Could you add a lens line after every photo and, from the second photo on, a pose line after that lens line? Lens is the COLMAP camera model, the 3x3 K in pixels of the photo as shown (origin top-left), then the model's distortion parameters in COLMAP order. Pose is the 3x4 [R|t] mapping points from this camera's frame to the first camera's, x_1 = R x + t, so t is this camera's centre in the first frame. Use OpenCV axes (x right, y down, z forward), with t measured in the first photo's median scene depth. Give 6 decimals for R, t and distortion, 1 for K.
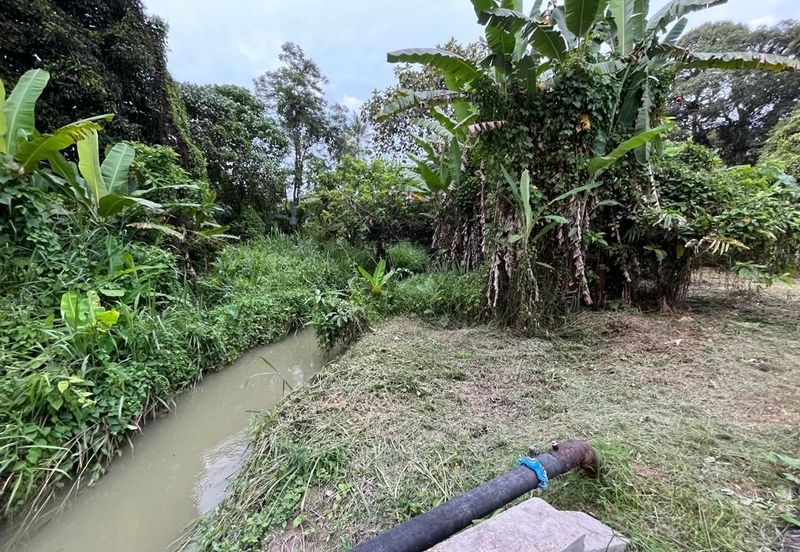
lens RADIAL K [[323.8, 0, 400.0], [0, 323.8, 276.0], [0, 0, 1]] dist [-0.002125, -0.000258]
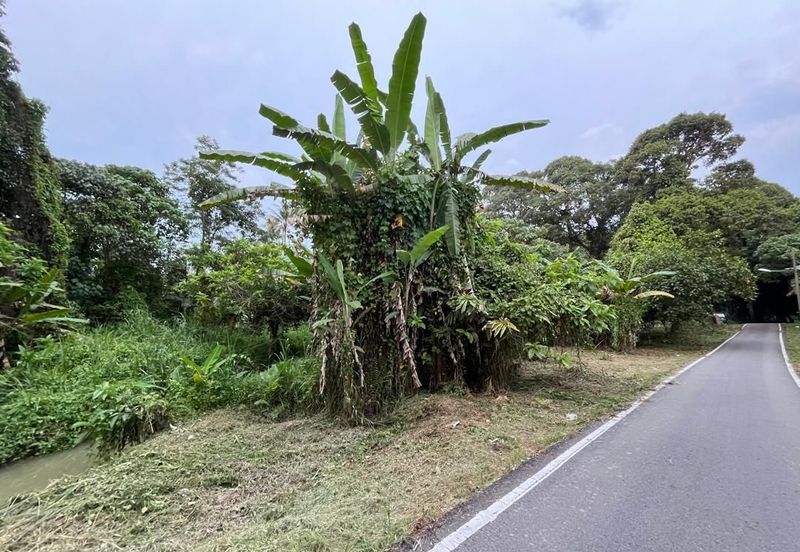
lens RADIAL K [[323.8, 0, 400.0], [0, 323.8, 276.0], [0, 0, 1]] dist [-0.002125, -0.000258]
pose [[0.982567, 0.023363, 0.184435, 0.335272], [0.023468, 0.968549, -0.247713, -0.000408], [-0.184422, 0.247723, 0.951116, -0.039600]]
